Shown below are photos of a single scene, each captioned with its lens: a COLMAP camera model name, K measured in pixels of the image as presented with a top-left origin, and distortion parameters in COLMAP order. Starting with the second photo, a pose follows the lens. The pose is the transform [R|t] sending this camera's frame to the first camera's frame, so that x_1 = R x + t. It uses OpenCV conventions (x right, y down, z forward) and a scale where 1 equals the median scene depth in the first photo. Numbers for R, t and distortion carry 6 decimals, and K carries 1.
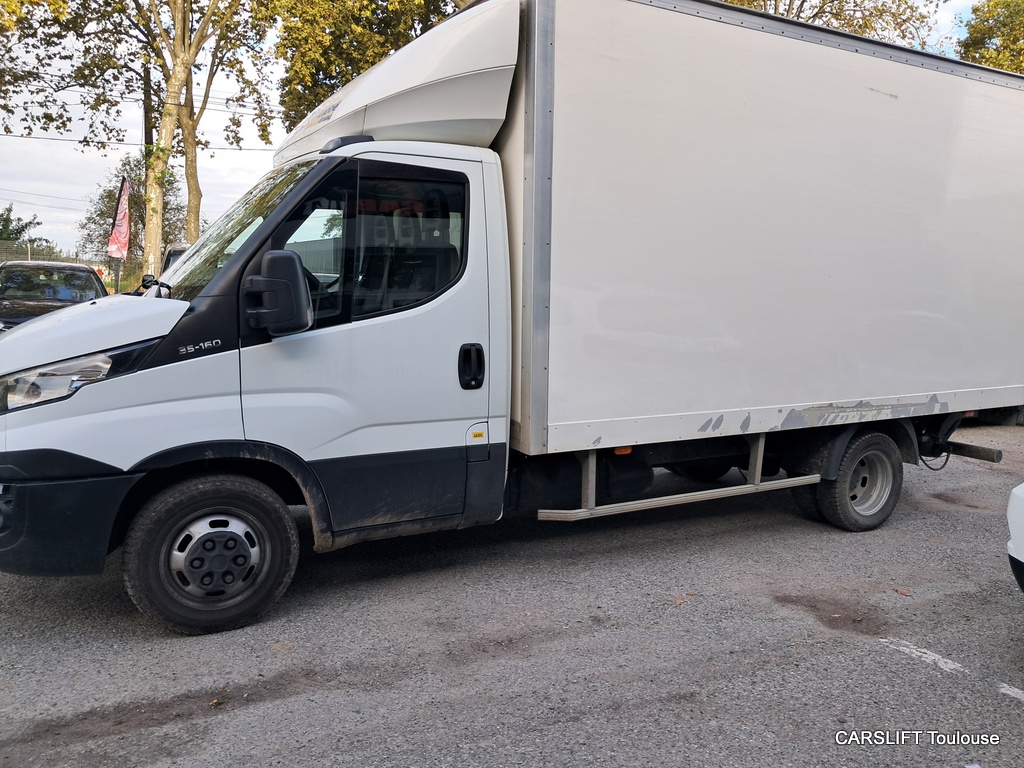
lens RADIAL K [[798.1, 0, 512.0], [0, 798.1, 384.0], [0, 0, 1]] dist [0.007445, -0.003021]
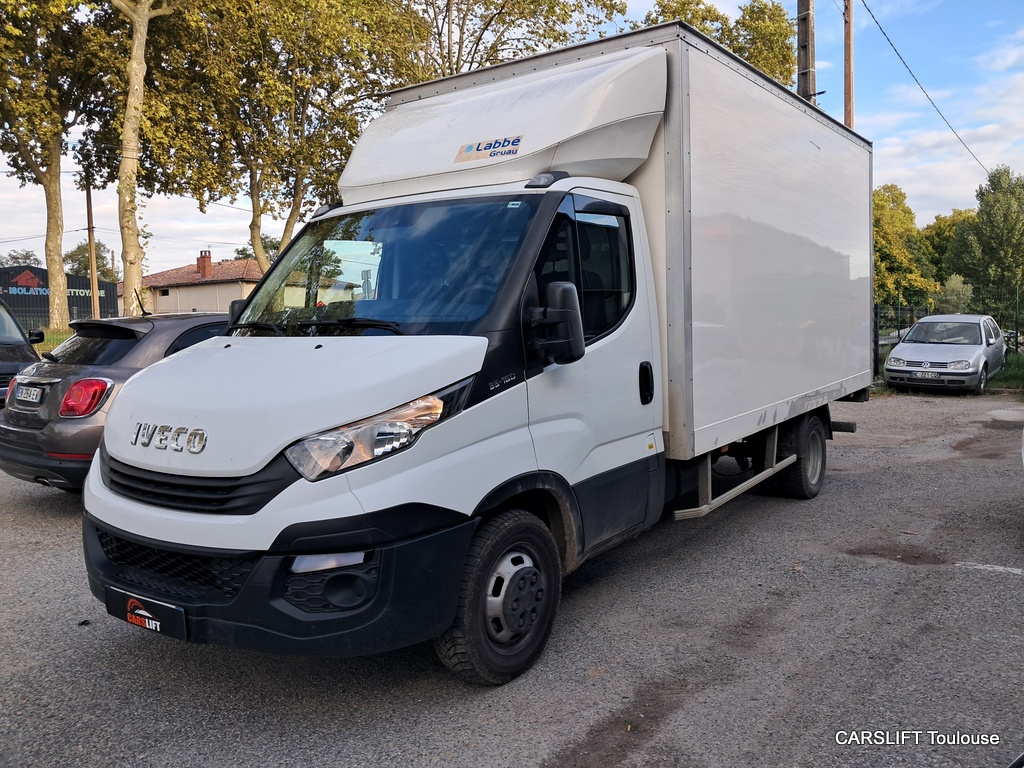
lens RADIAL K [[807.7, 0, 513.3], [0, 807.7, 365.9], [0, 0, 1]] dist [0.004728, 0.008579]
pose [[0.902807, -0.076131, 0.423254, -0.721701], [0.101780, 0.994070, -0.038294, -0.023462], [-0.417829, 0.077651, 0.905201, 0.086504]]
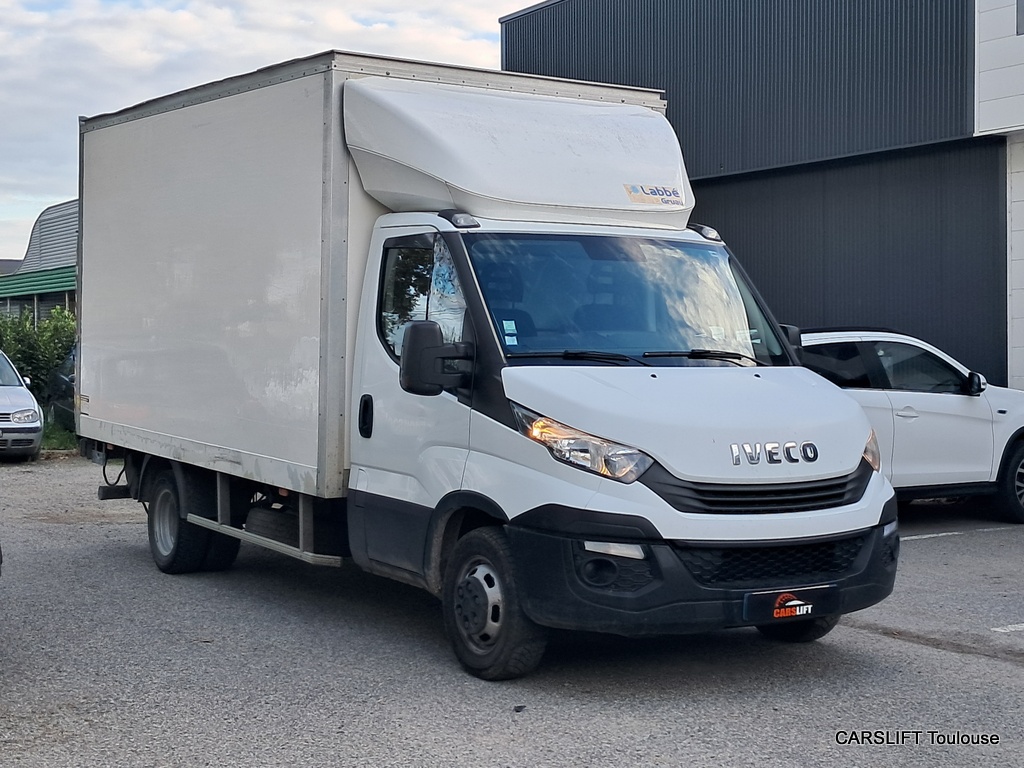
lens RADIAL K [[1512.2, 0, 512.0], [0, 1512.2, 384.0], [0, 0, 1]] dist [0.037859, 0.035193]
pose [[-0.009718, -0.051301, 0.998636, -2.524488], [0.108268, 0.992758, 0.052053, -0.229537], [-0.994074, 0.108626, -0.004093, 1.345727]]
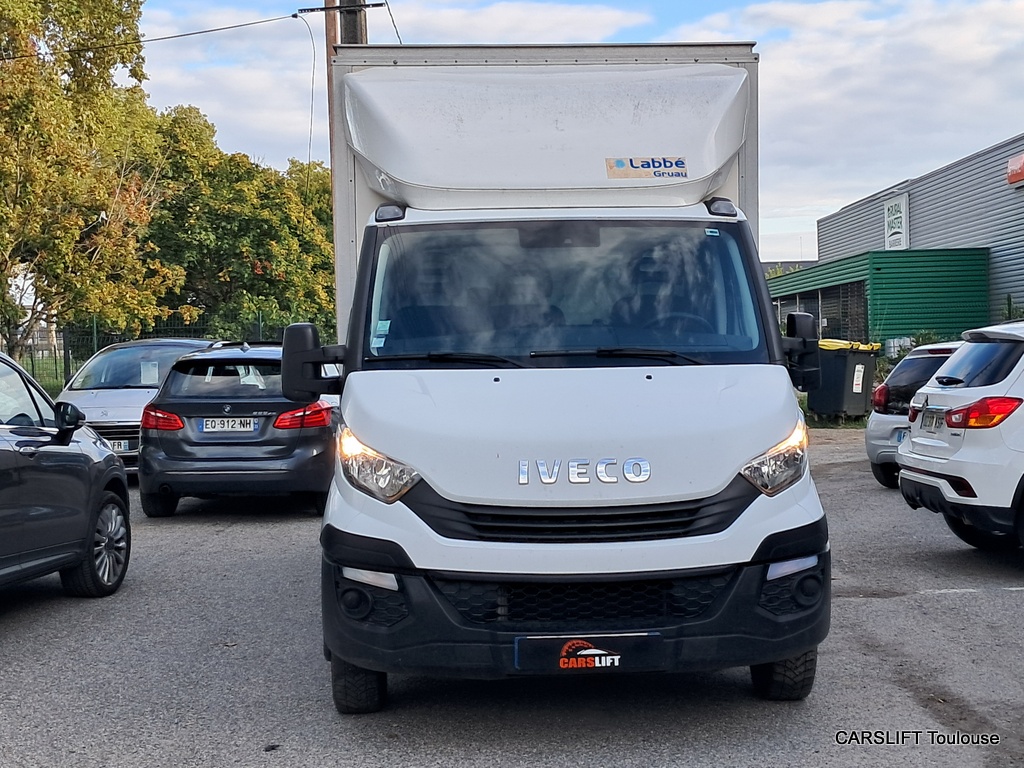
lens RADIAL K [[1512.2, 0, 512.0], [0, 1512.2, 384.0], [0, 0, 1]] dist [0.037859, 0.035193]
pose [[0.463610, -0.057281, 0.884186, -2.080801], [0.134101, 0.990949, -0.006116, -0.103690], [-0.875833, 0.121406, 0.467095, 0.366705]]
